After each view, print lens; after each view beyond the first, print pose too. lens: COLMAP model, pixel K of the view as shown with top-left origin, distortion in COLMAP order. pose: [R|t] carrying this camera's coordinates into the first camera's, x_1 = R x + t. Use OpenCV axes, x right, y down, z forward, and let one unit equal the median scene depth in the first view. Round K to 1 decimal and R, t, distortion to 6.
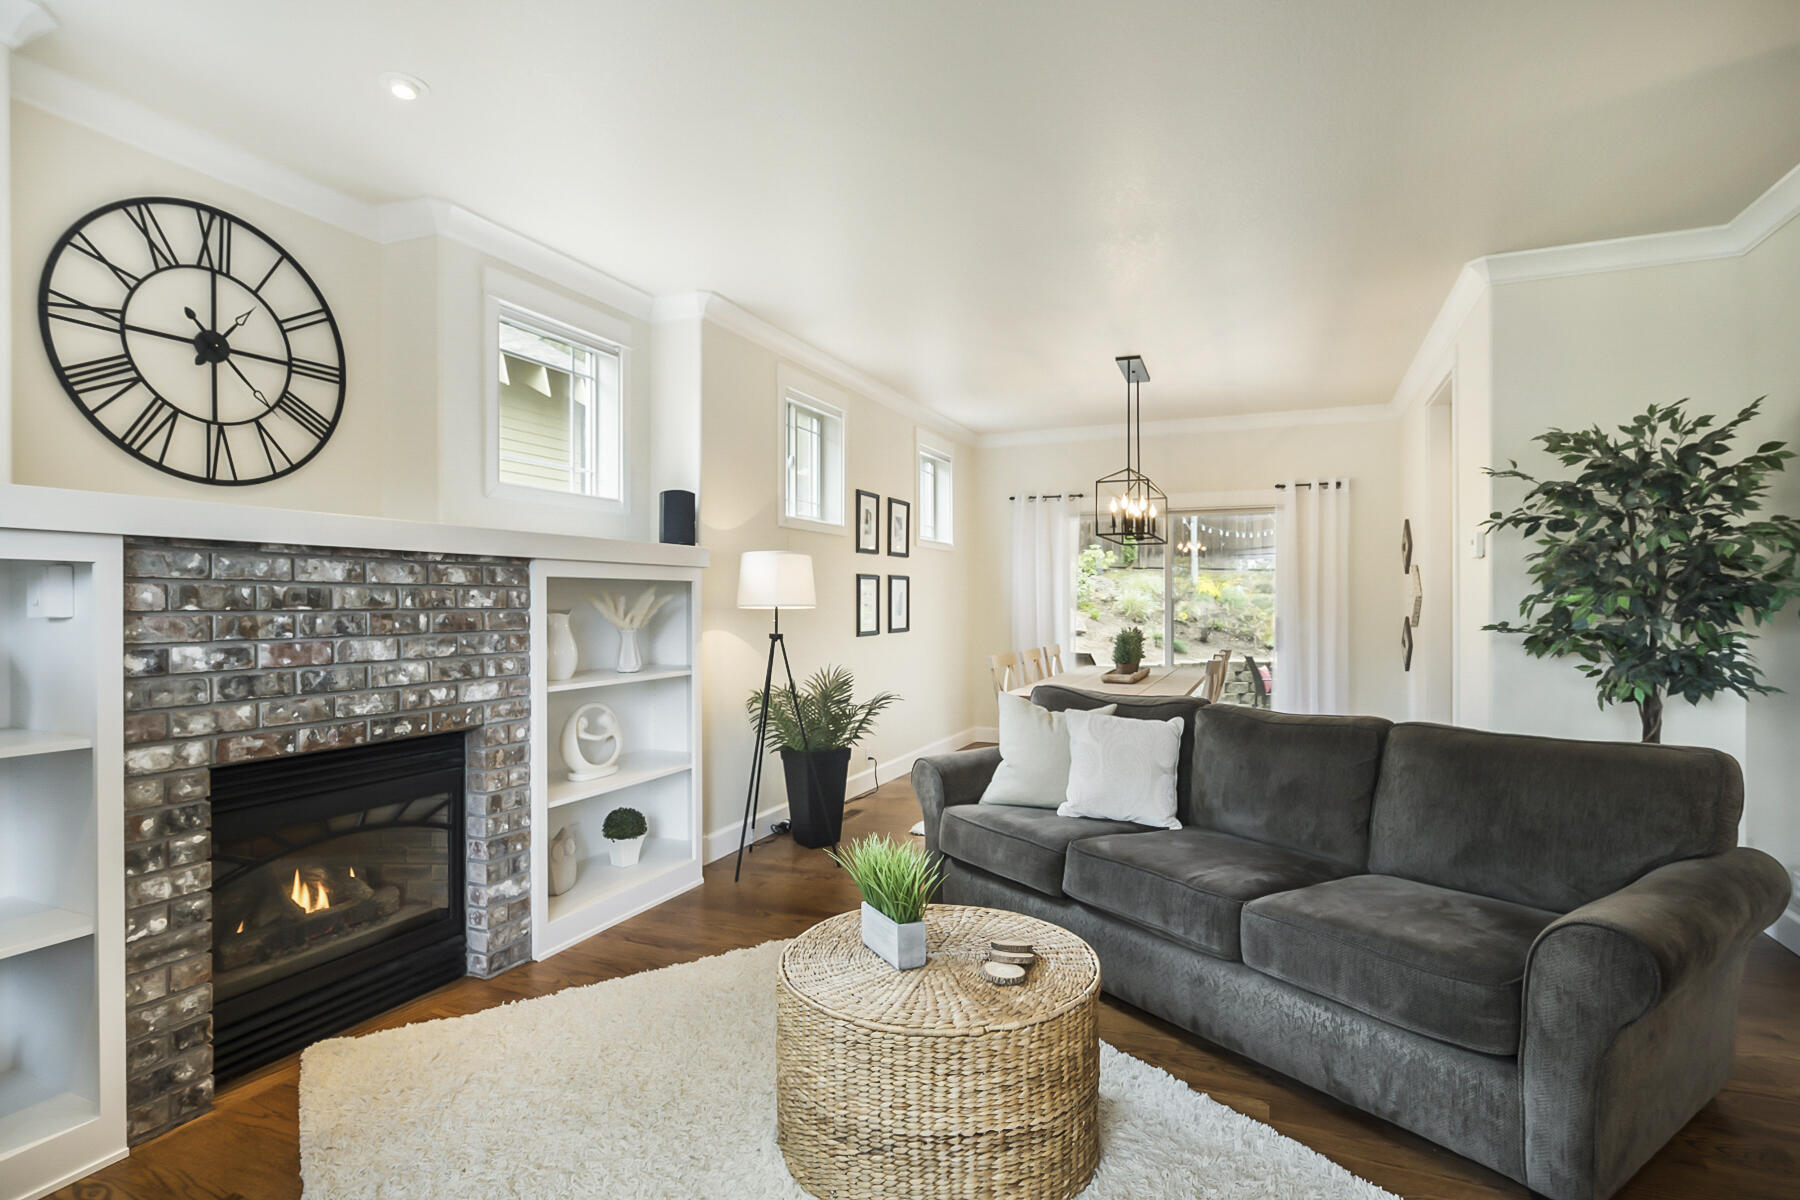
lens RADIAL K [[903.6, 0, 900.9], [0, 903.6, 604.6], [0, 0, 1]] dist [-0.022228, 0.009076]
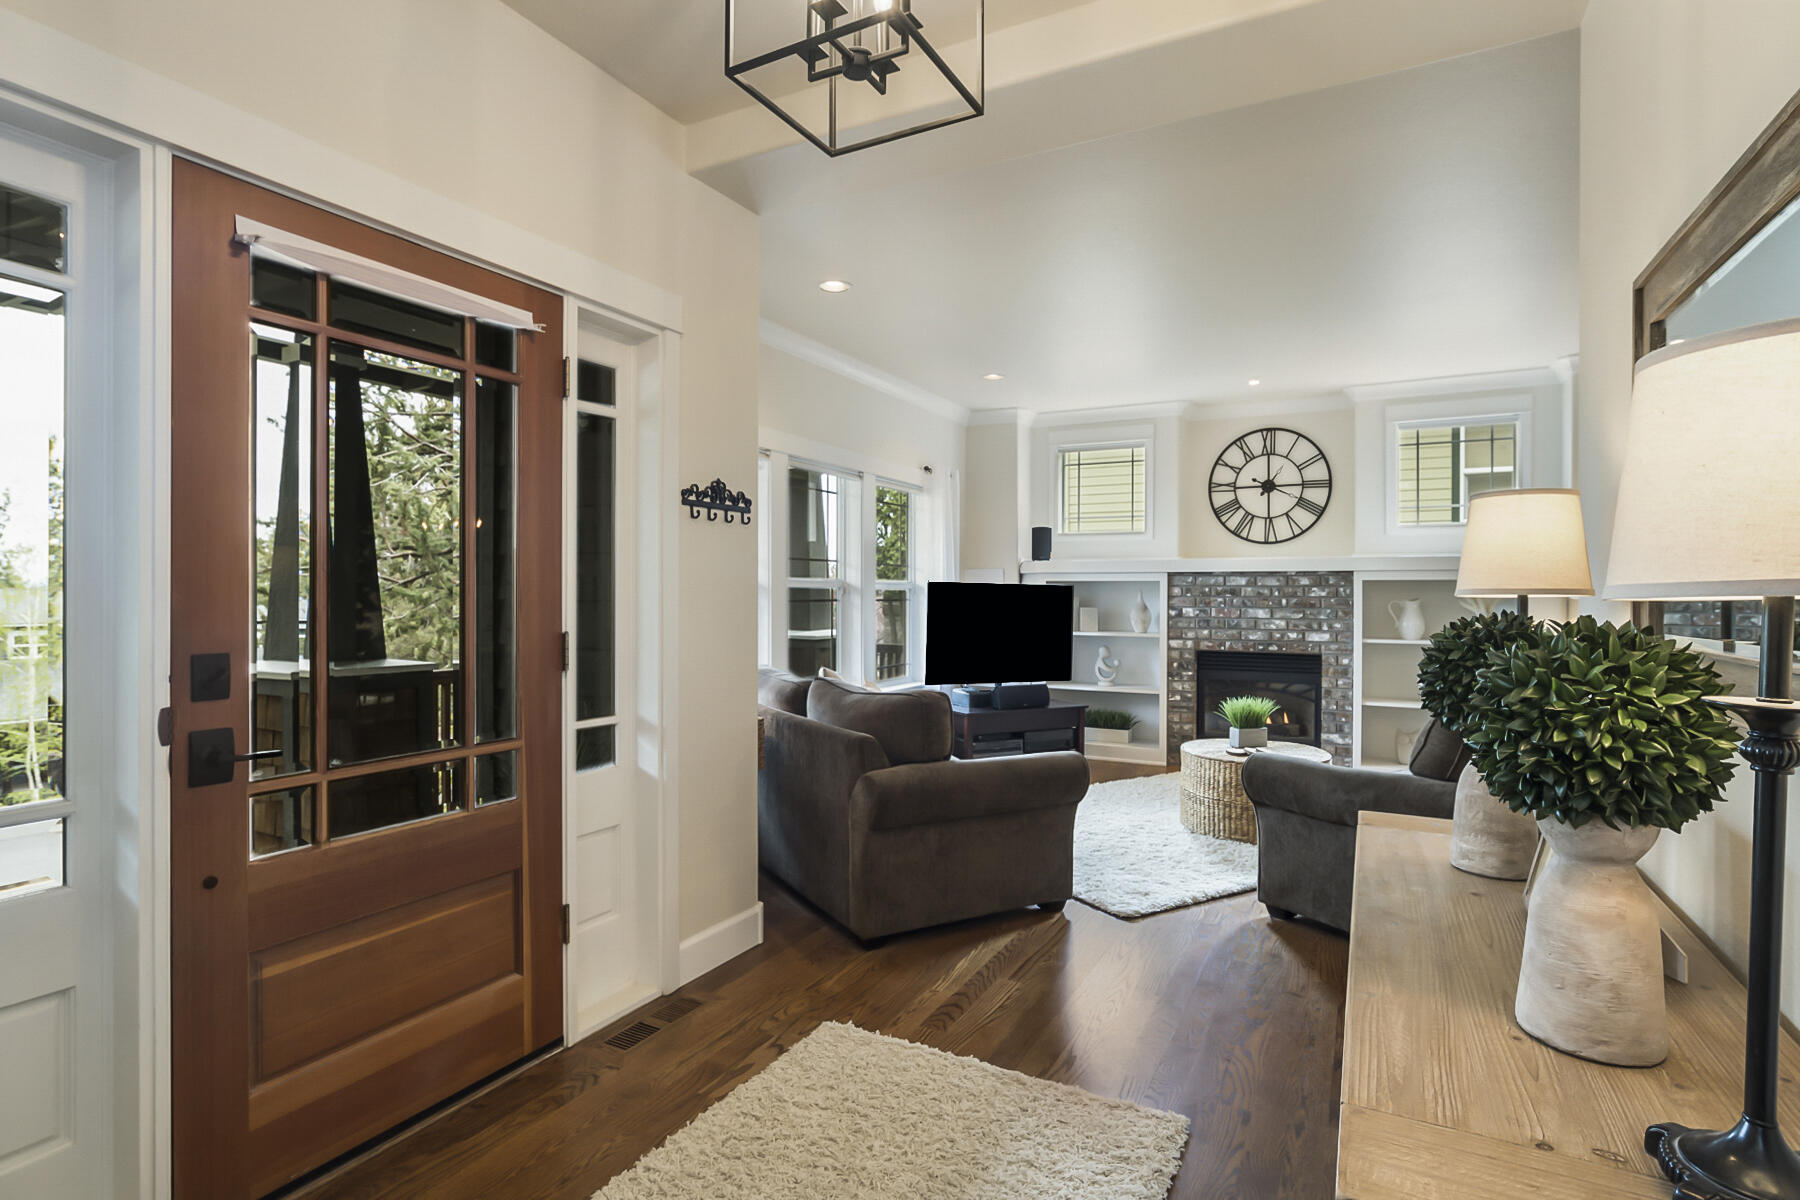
lens RADIAL K [[903.6, 0, 902.5], [0, 903.6, 600.3], [0, 0, 1]] dist [-0.022228, 0.009076]
pose [[-0.076295, 0.011573, -0.997018, 1.707417], [-0.005052, 0.999915, 0.011994, -0.007714], [0.997072, 0.005952, -0.076230, 0.210106]]
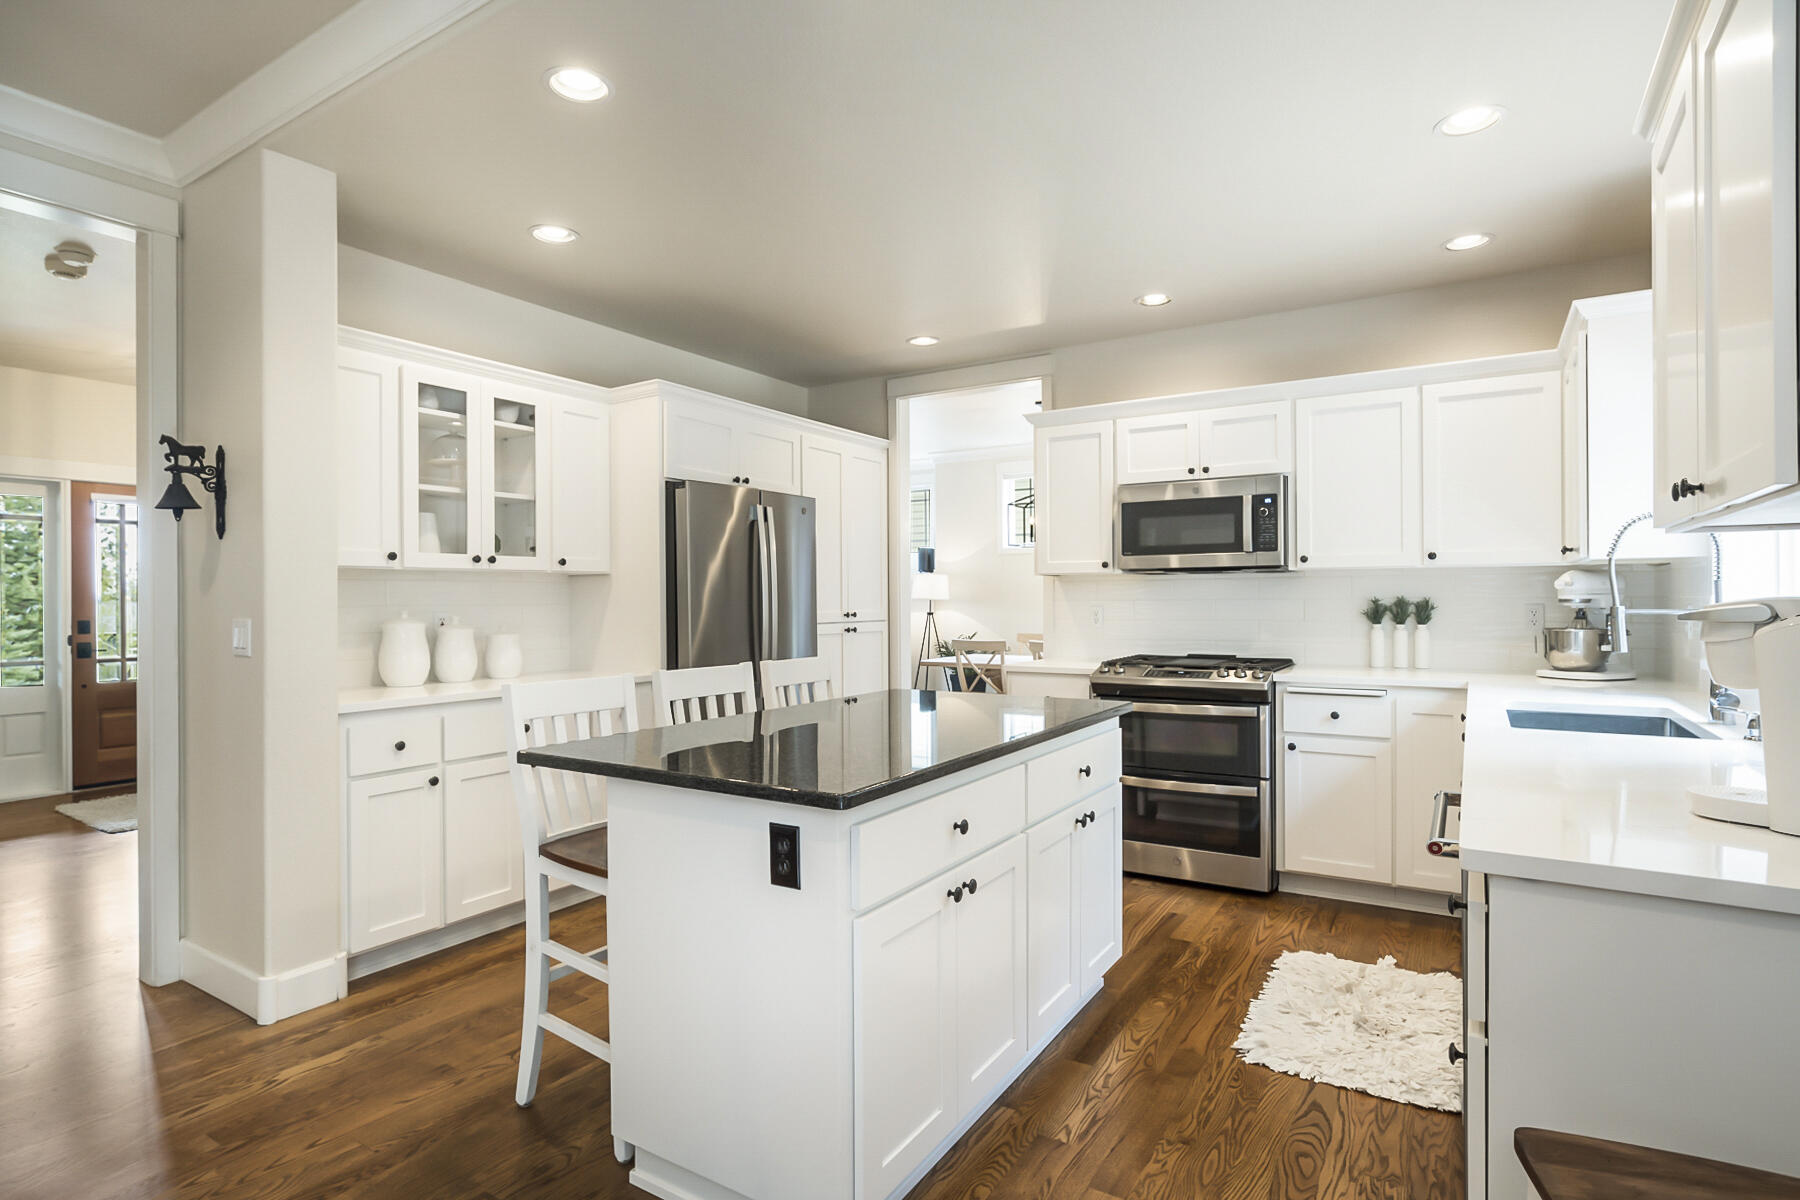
lens RADIAL K [[903.6, 0, 902.7], [0, 903.6, 594.2], [0, 0, 1]] dist [-0.022228, 0.009076]
pose [[-0.162594, 0.000113, -0.986693, 2.875083], [0.004331, 0.999990, -0.000599, -0.013806], [0.986684, -0.004371, -0.162593, 1.905322]]
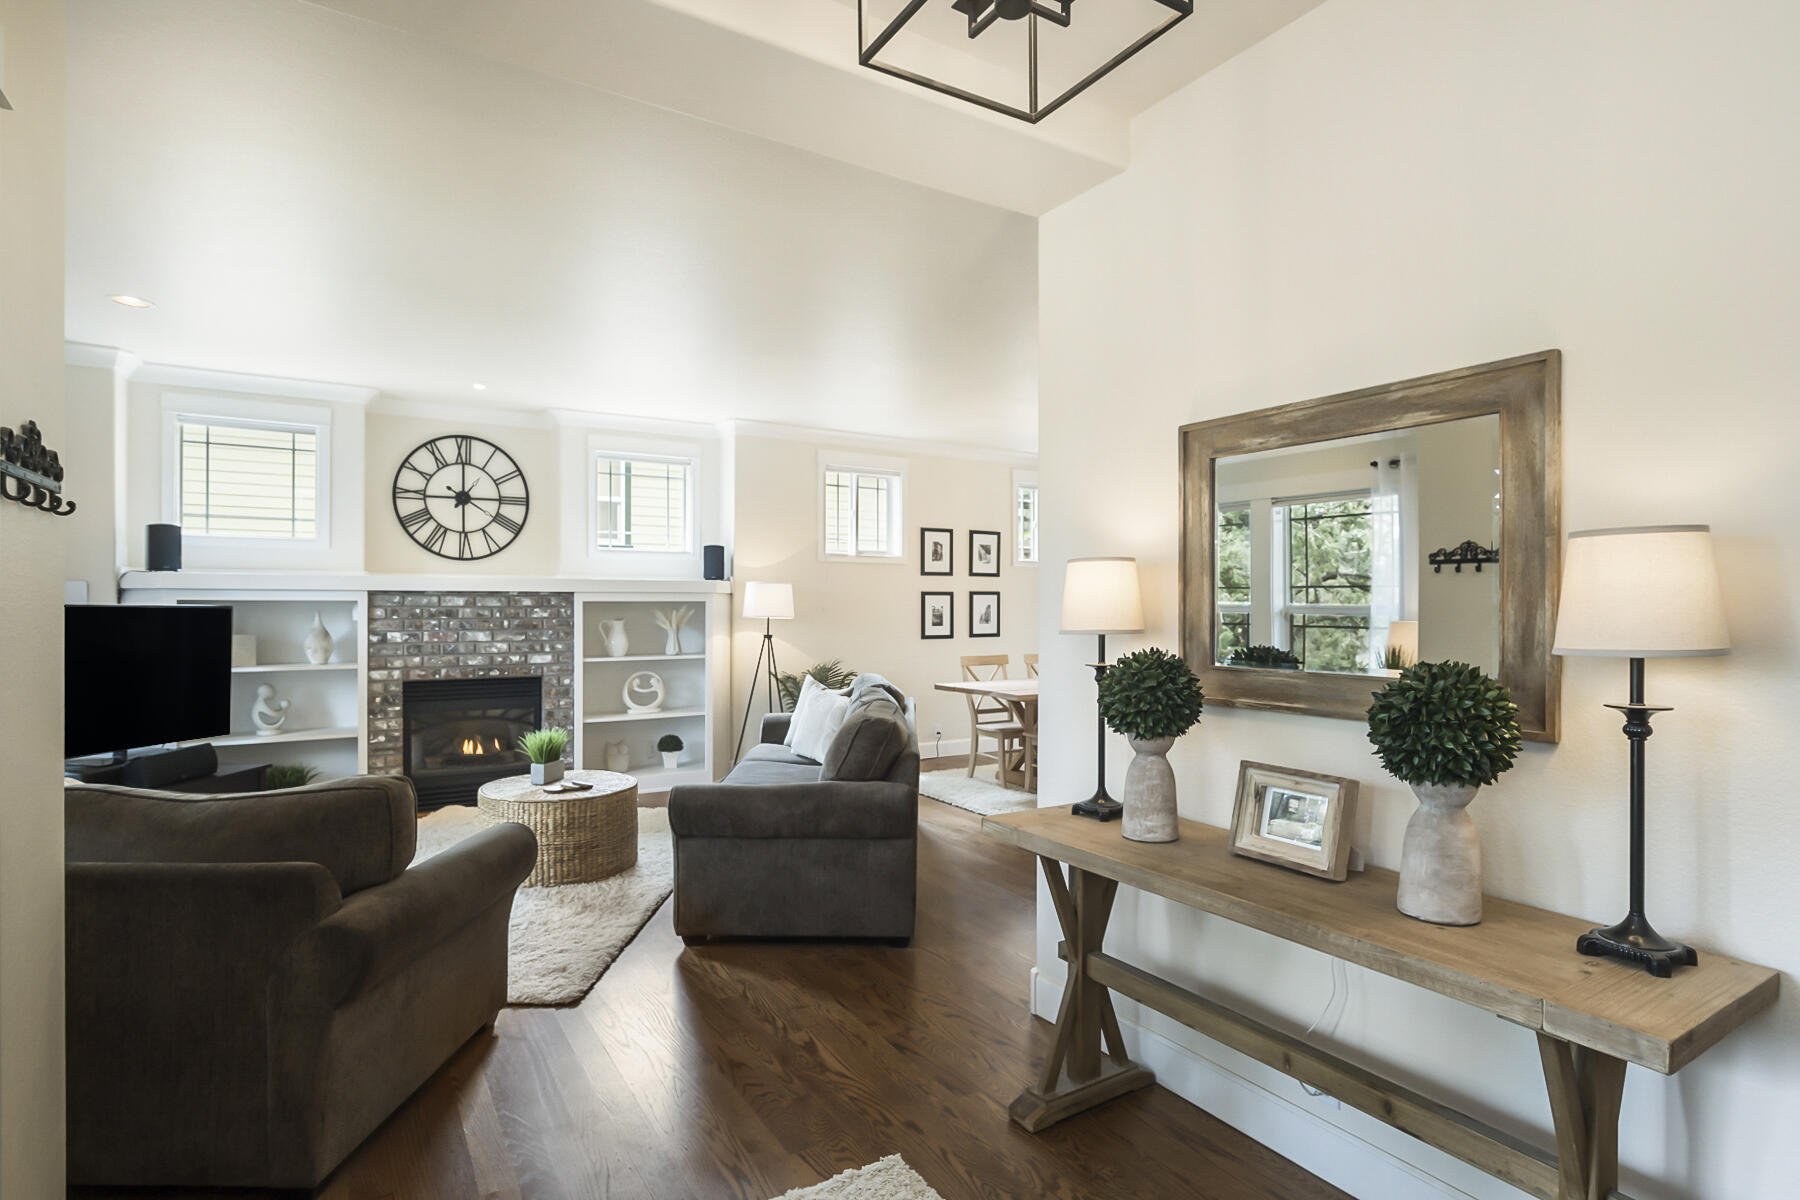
lens RADIAL K [[903.6, 0, 898.1], [0, 903.6, 605.8], [0, 0, 1]] dist [-0.022228, 0.009076]
pose [[0.821412, 0.005897, -0.570305, 1.388914], [-0.005844, 0.999981, 0.001923, -0.032078], [0.570305, 0.001753, 0.821431, -0.215418]]
